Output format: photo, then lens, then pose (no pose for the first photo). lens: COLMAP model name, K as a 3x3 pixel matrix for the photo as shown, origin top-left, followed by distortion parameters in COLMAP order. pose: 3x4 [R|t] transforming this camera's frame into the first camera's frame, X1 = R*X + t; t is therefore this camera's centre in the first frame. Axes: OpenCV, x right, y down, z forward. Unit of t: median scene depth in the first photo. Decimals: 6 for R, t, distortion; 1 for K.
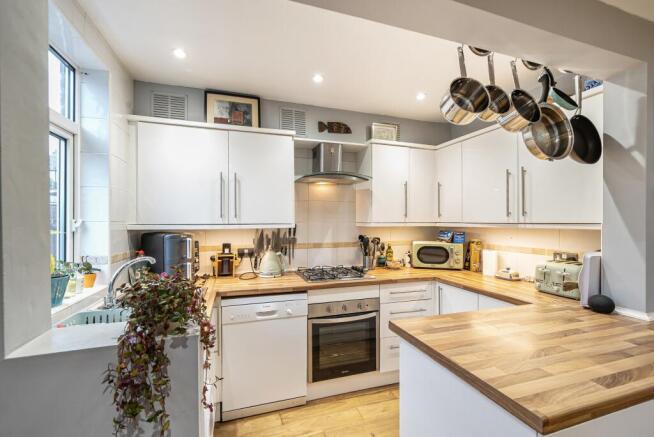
lens RADIAL K [[272.8, 0, 324.8], [0, 272.8, 221.5], [0, 0, 1]] dist [-0.001487, -0.000049]
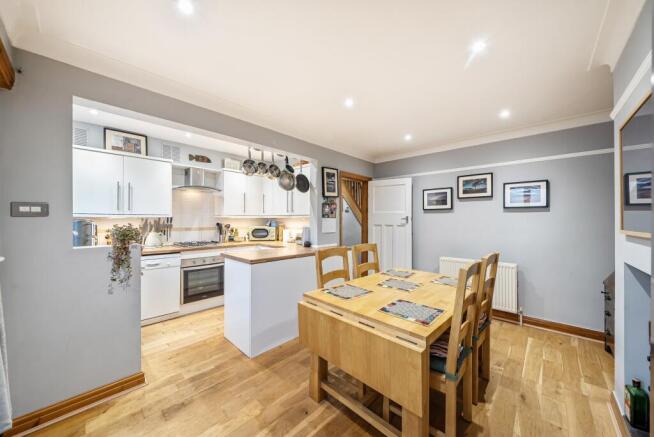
lens RADIAL K [[232.1, 0, 325.7], [0, 232.1, 218.4], [0, 0, 1]] dist [-0.006686, -0.000079]
pose [[0.878167, 0.006171, 0.478315, 0.038109], [-0.003262, 0.999971, -0.006914, 0.035615], [-0.478344, 0.004511, 0.878161, -0.679564]]
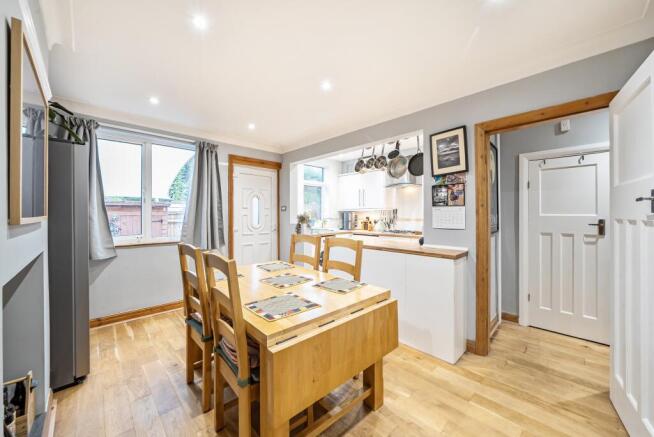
lens RADIAL K [[250.9, 0, 331.8], [0, 250.9, 212.2], [0, 0, 1]] dist [0.001788, 0.000071]
pose [[0.449900, -0.008757, -0.893036, 1.483008], [0.002896, 0.999961, -0.008346, 0.054459], [0.893074, 0.001168, 0.449908, -0.303657]]
